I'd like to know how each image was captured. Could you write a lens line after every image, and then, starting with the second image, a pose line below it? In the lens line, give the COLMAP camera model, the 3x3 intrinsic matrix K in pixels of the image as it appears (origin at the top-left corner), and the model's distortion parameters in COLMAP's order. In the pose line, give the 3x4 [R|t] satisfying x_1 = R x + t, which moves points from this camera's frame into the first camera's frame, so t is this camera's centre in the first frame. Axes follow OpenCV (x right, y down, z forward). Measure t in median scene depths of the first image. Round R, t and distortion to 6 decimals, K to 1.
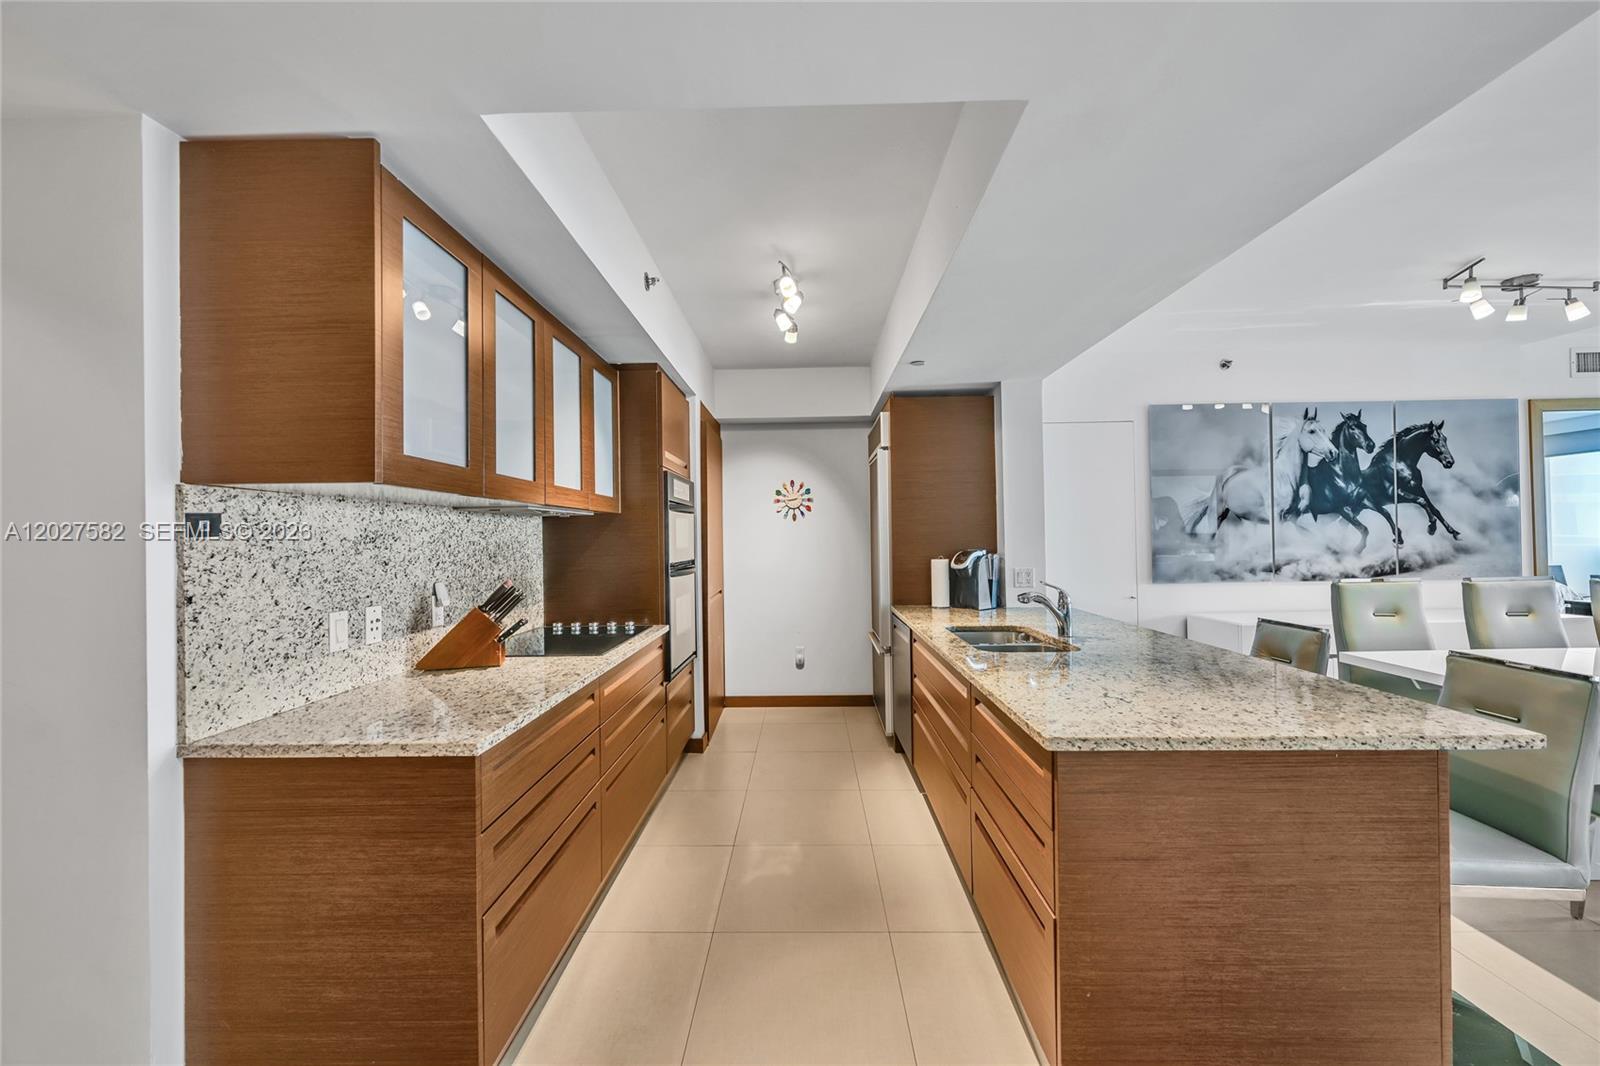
lens RADIAL K [[635.4, 0, 800.0], [0, 635.4, 533.0], [0, 0, 1]] dist [-0.005644, 0.002734]
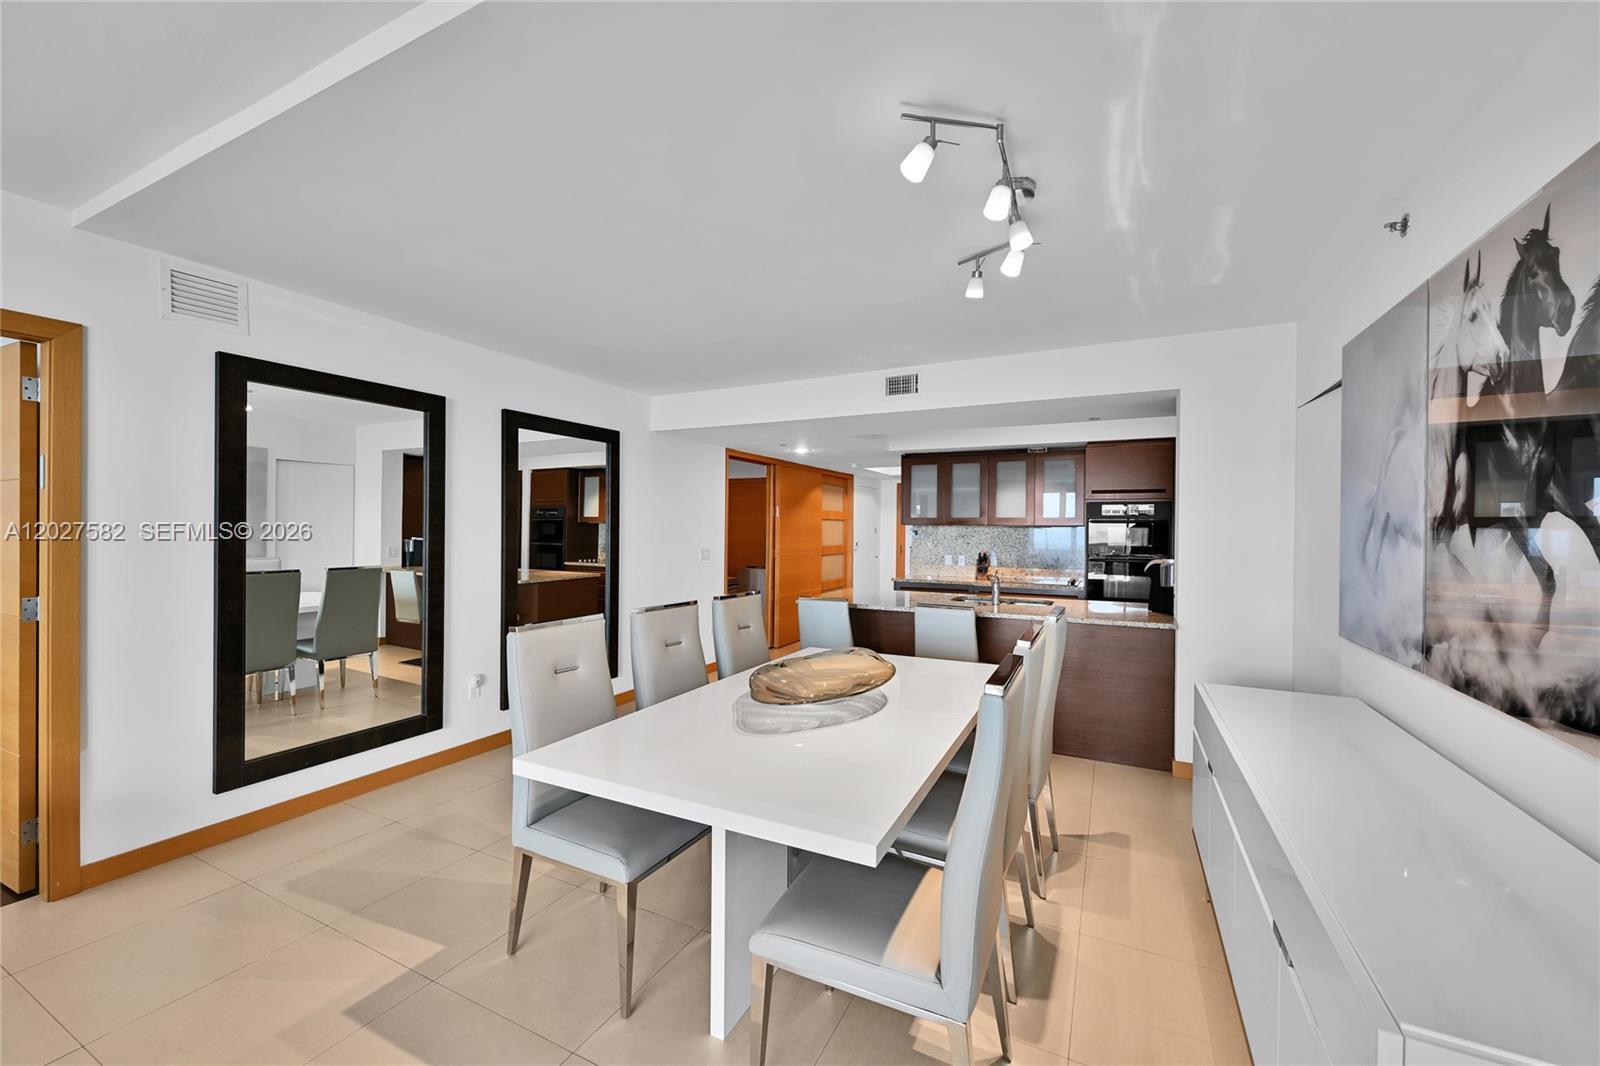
lens RADIAL K [[630.6, 0, 795.4], [0, 630.6, 531.5], [0, 0, 1]] dist [0.000713, 0.000458]
pose [[-0.439739, 0.015948, -0.897984, 2.486721], [0.006804, 0.999873, 0.014426, -0.064631], [0.898100, 0.000234, -0.439792, 1.466395]]
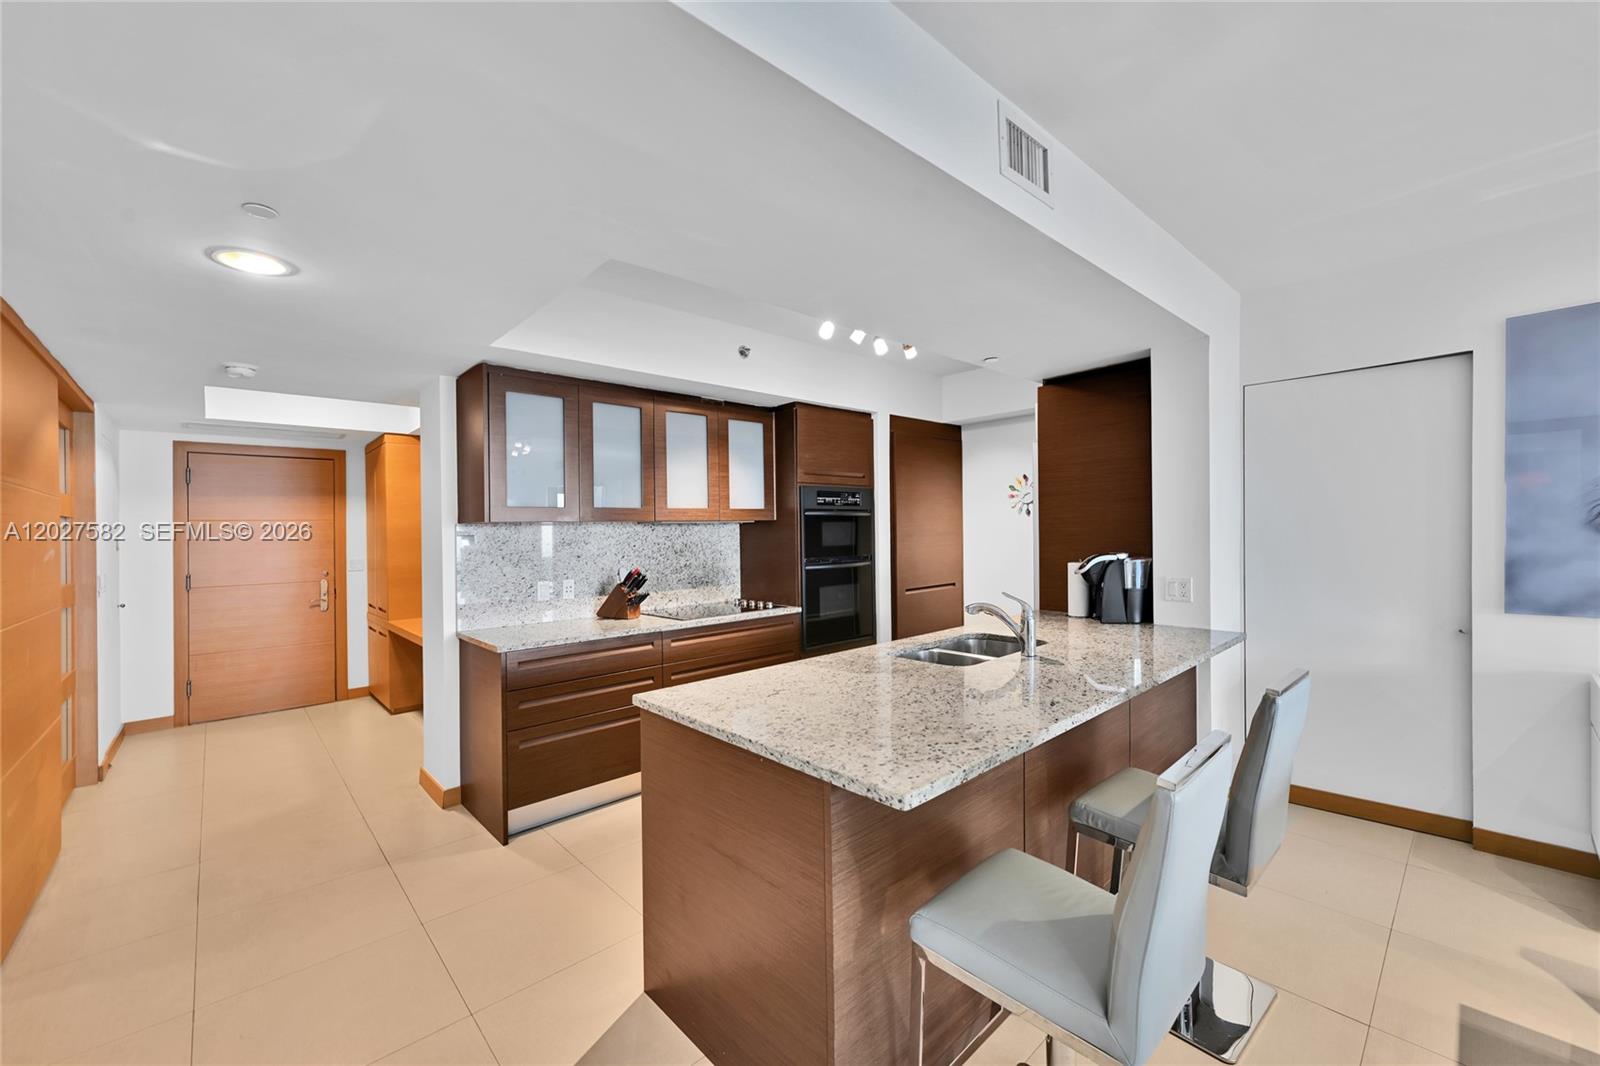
lens RADIAL K [[635.4, 0, 800.0], [0, 635.4, 533.0], [0, 0, 1]] dist [-0.005644, 0.002734]
pose [[0.688979, 0.001158, -0.724781, 0.996085], [0.015908, 0.999734, 0.016719, -0.036317], [0.724607, -0.023049, 0.688777, 0.173317]]
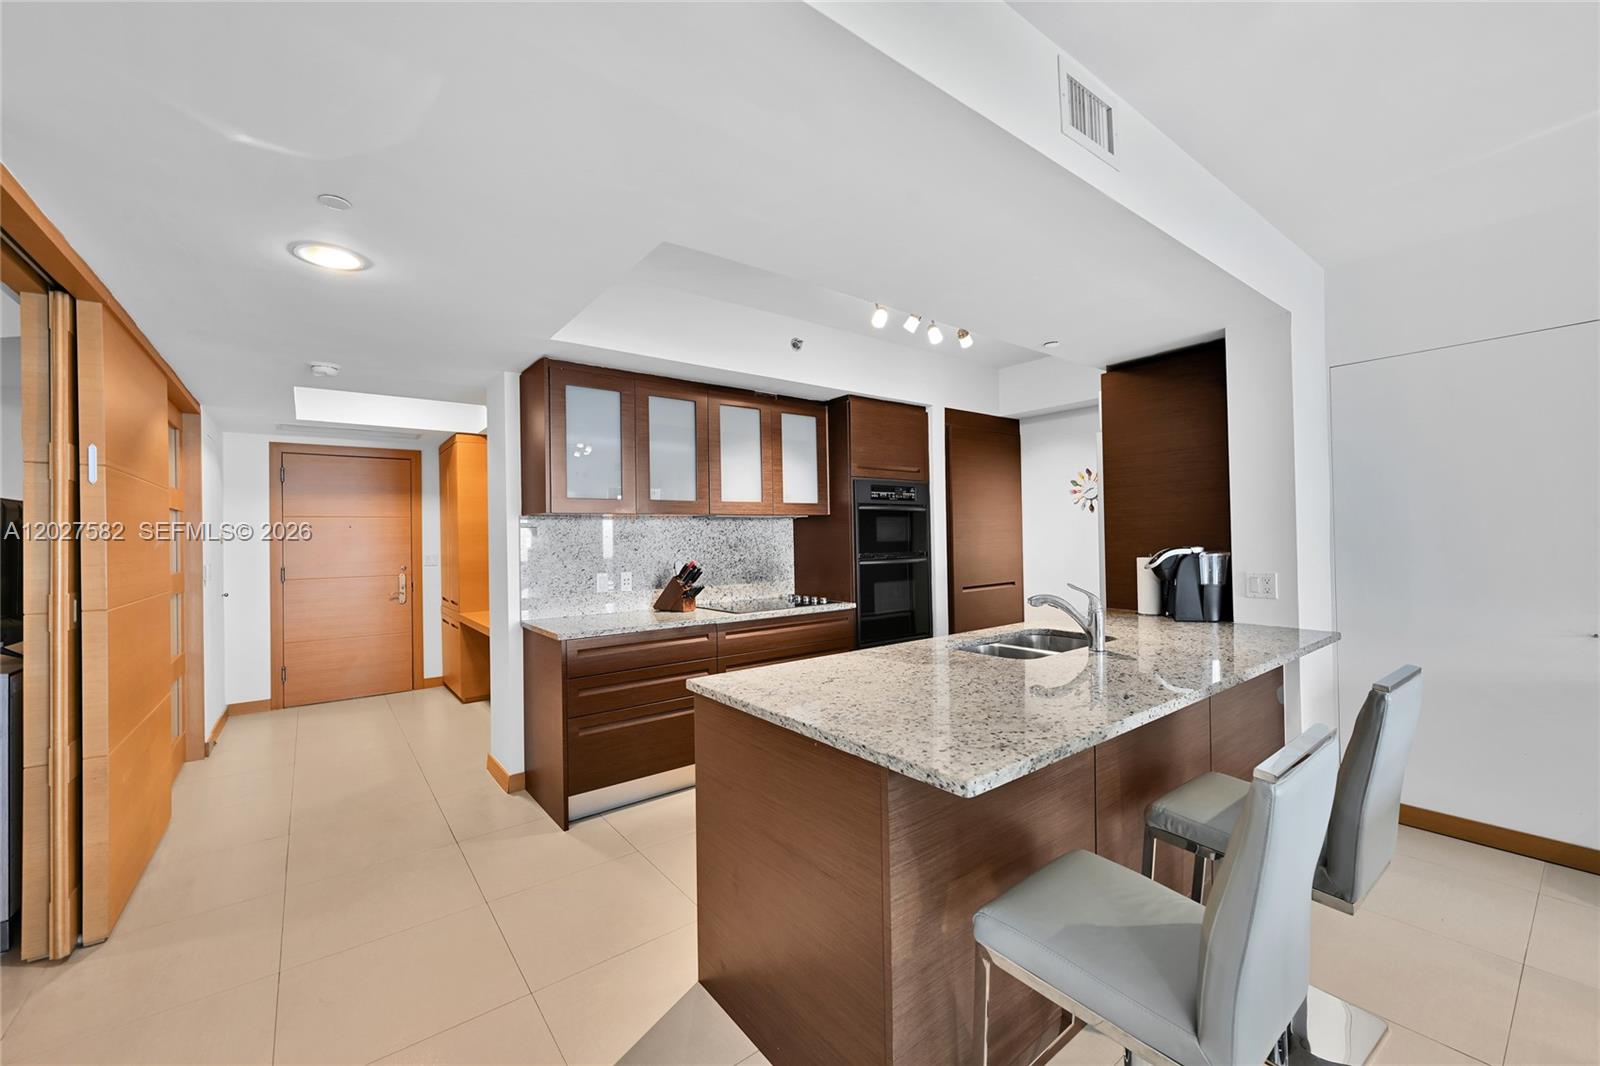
lens RADIAL K [[630.4, 0, 795.4], [0, 630.4, 531.5], [0, 0, 1]] dist [-0.000314, 0.000419]
pose [[0.619691, -0.006243, -0.784821, 0.977802], [0.019602, 0.999780, 0.007525, -0.009991], [0.784601, -0.020047, 0.619677, 0.188239]]
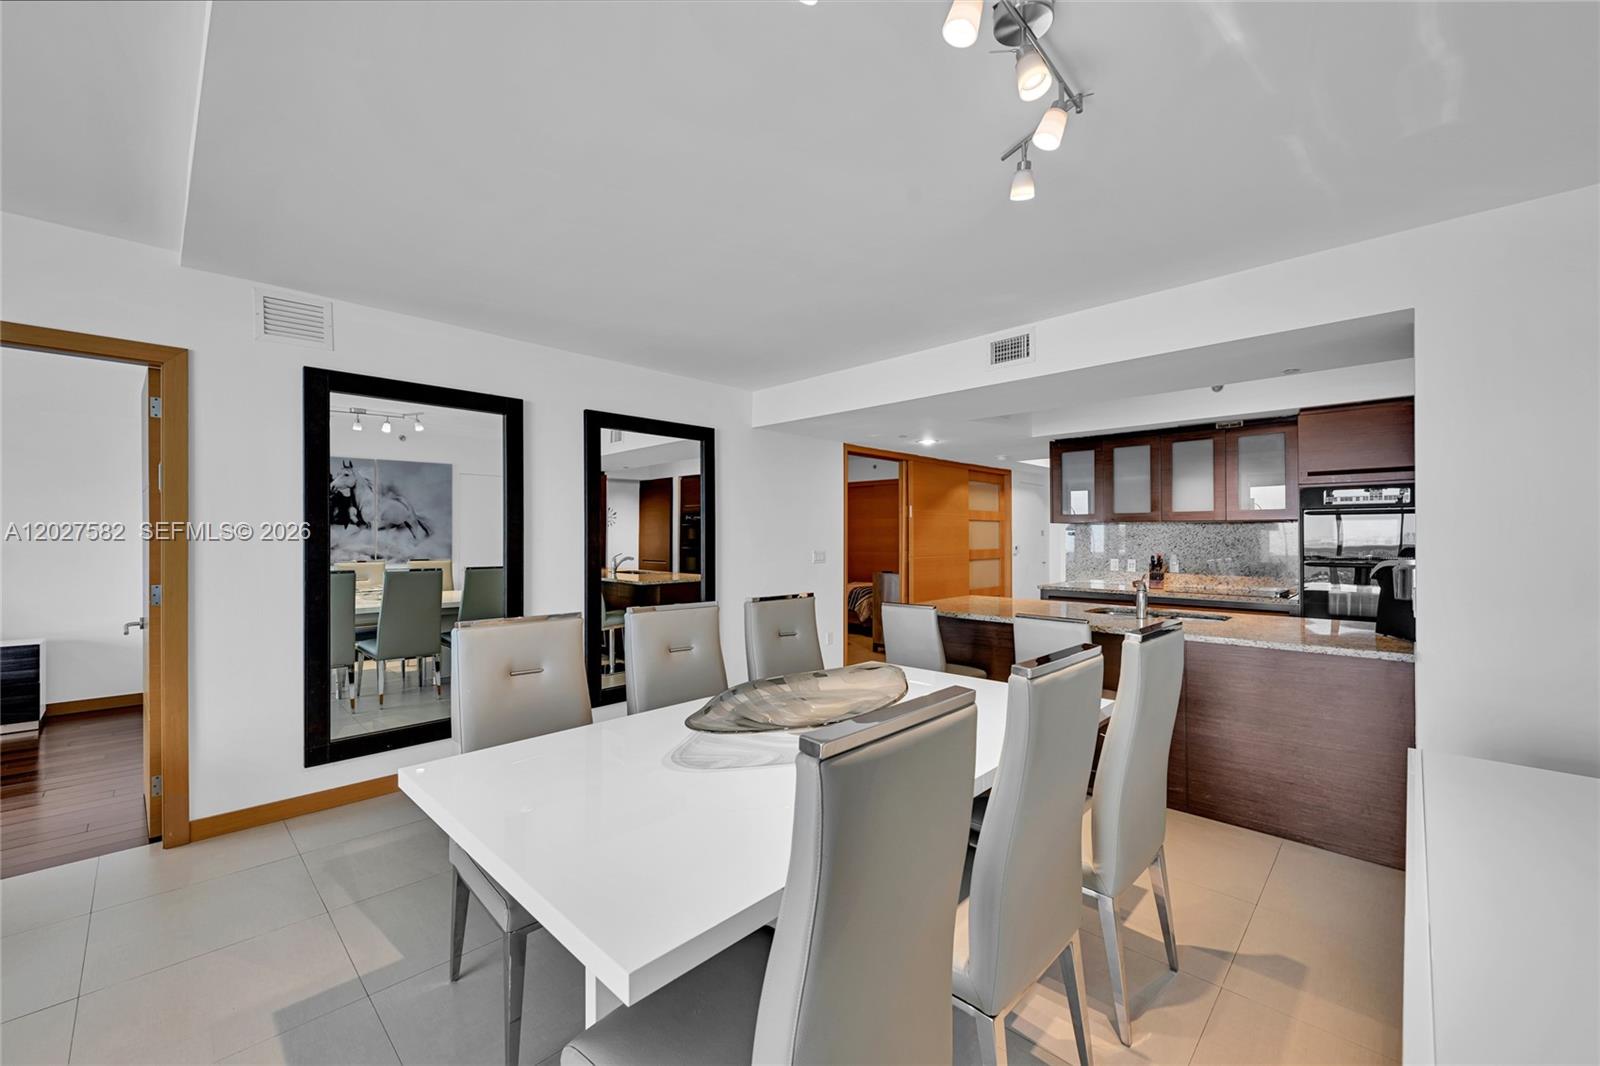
lens RADIAL K [[630.4, 0, 795.4], [0, 630.4, 531.5], [0, 0, 1]] dist [-0.000314, 0.000419]
pose [[-0.688910, 0.010327, -0.724774, 2.143521], [0.018435, 0.999825, -0.003276, -0.026687], [0.724613, -0.015618, -0.688979, 1.608687]]
